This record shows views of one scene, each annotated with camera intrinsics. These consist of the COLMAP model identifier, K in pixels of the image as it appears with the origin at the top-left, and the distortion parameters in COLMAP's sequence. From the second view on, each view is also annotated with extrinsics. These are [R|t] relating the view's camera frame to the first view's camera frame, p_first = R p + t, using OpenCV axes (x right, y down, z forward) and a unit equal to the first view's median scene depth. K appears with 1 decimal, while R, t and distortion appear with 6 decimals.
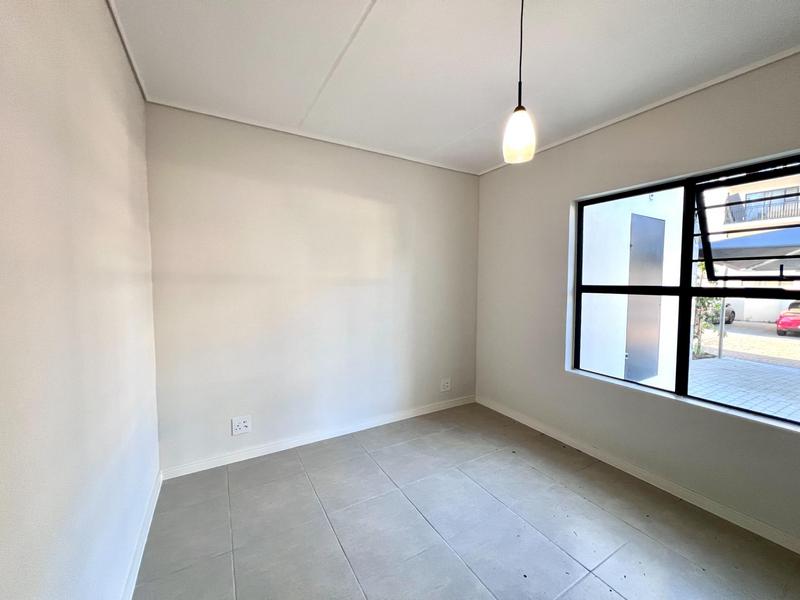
lens RADIAL K [[319.5, 0, 399.5], [0, 319.5, 295.3], [0, 0, 1]] dist [0.000059, -0.000143]
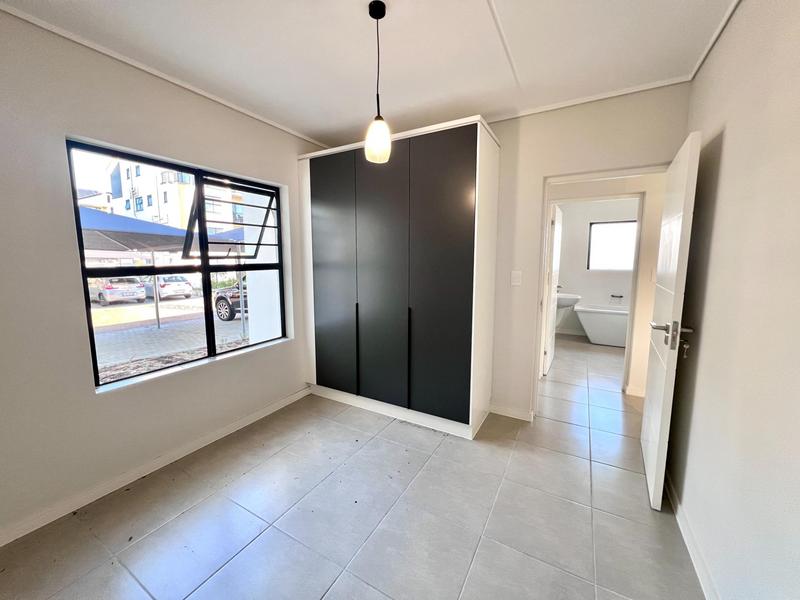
lens RADIAL K [[319.5, 0, 399.5], [0, 319.5, 295.3], [0, 0, 1]] dist [0.000059, -0.000143]
pose [[-0.501702, -0.101289, 0.859090, -0.498696], [0.049899, 0.988079, 0.145638, -0.054101], [-0.863600, 0.115934, -0.490667, 1.021326]]
